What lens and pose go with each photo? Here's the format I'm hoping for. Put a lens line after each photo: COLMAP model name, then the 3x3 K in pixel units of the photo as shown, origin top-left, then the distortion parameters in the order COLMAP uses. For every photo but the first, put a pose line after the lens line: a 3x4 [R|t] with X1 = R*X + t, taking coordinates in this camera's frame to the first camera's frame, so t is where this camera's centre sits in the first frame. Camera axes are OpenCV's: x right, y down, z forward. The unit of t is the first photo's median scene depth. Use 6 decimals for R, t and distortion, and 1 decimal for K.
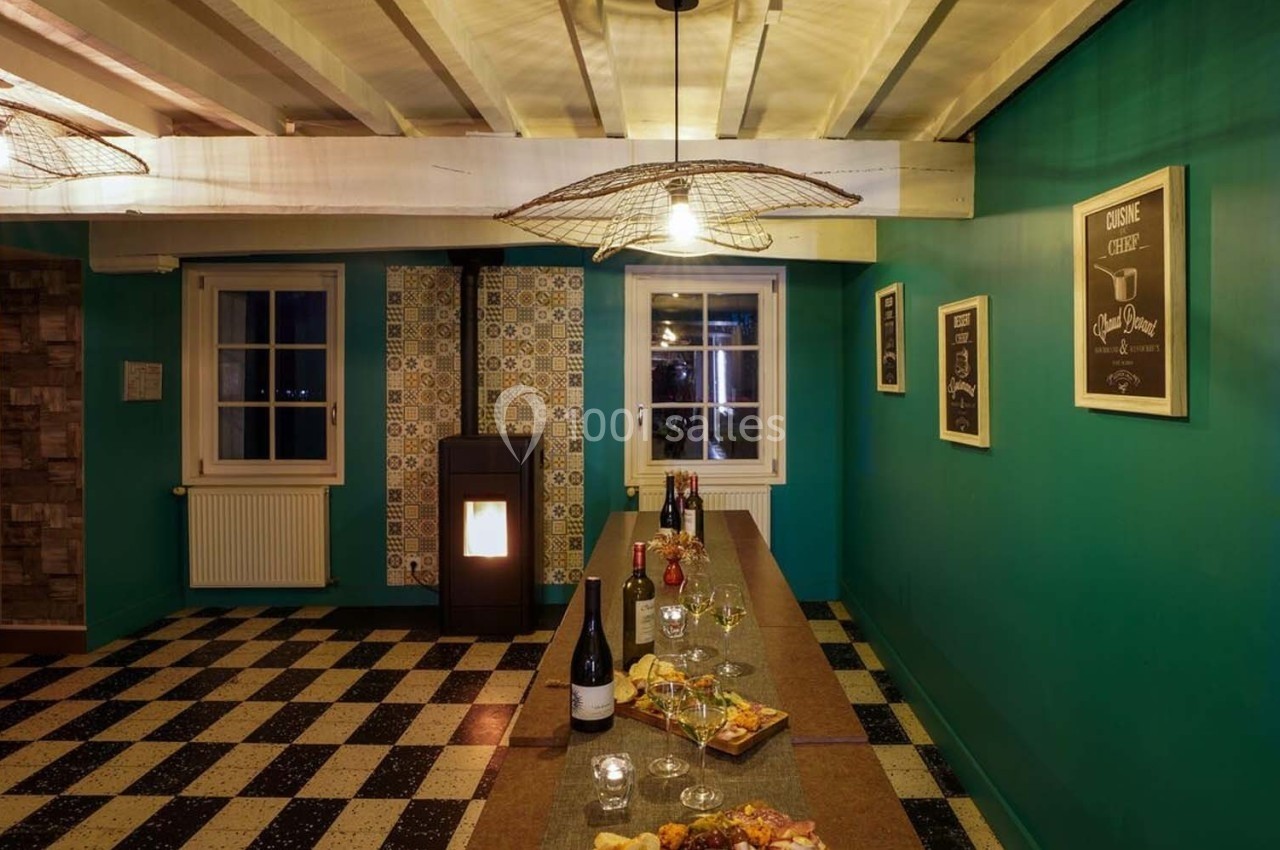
lens RADIAL K [[824.3, 0, 643.1], [0, 824.3, 368.2], [0, 0, 1]] dist [-0.045817, 0.001776]
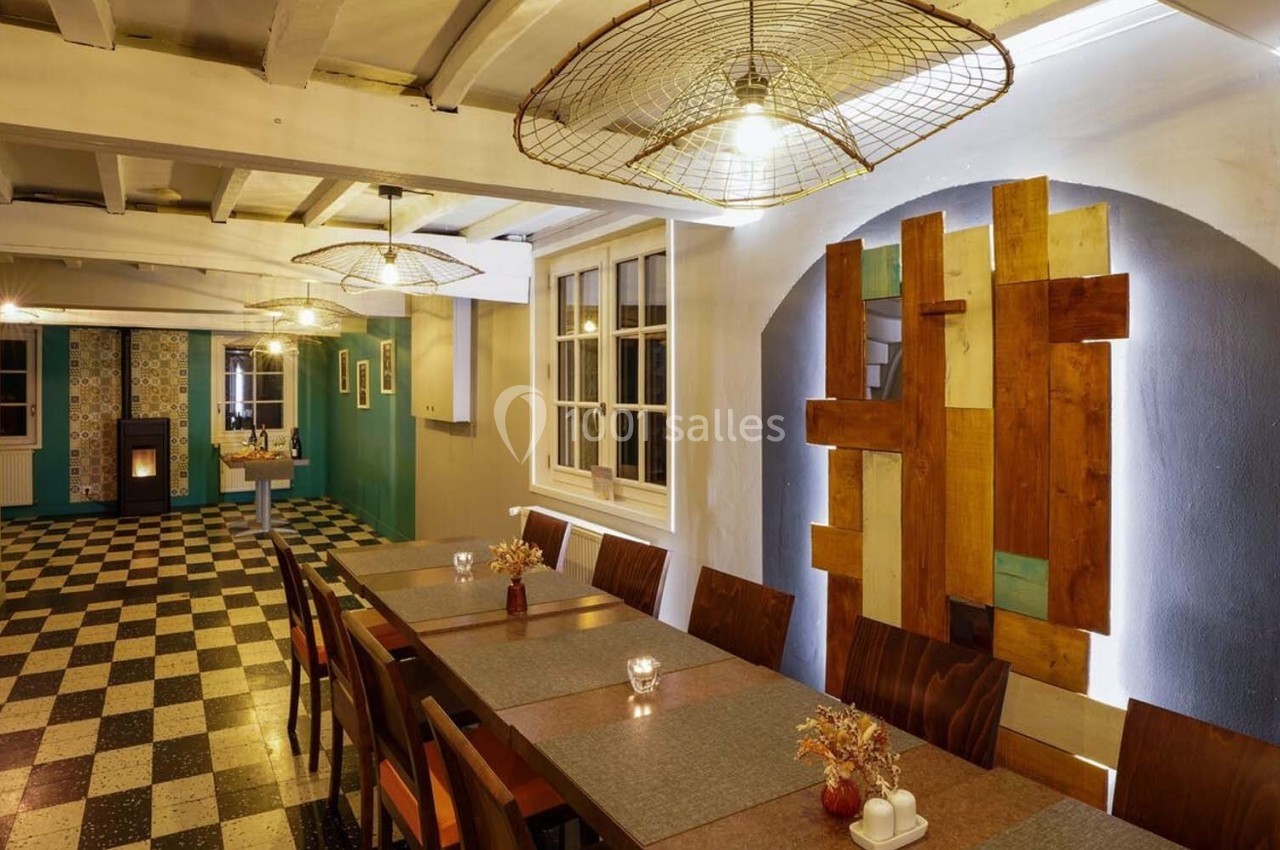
lens RADIAL K [[824.3, 0, 643.1], [0, 824.3, 368.2], [0, 0, 1]] dist [-0.045817, 0.001776]
pose [[0.834791, 0.008289, 0.550505, -0.233936], [0.002620, 0.999816, -0.019028, 0.002687], [-0.550561, 0.017327, 0.834615, -1.197080]]
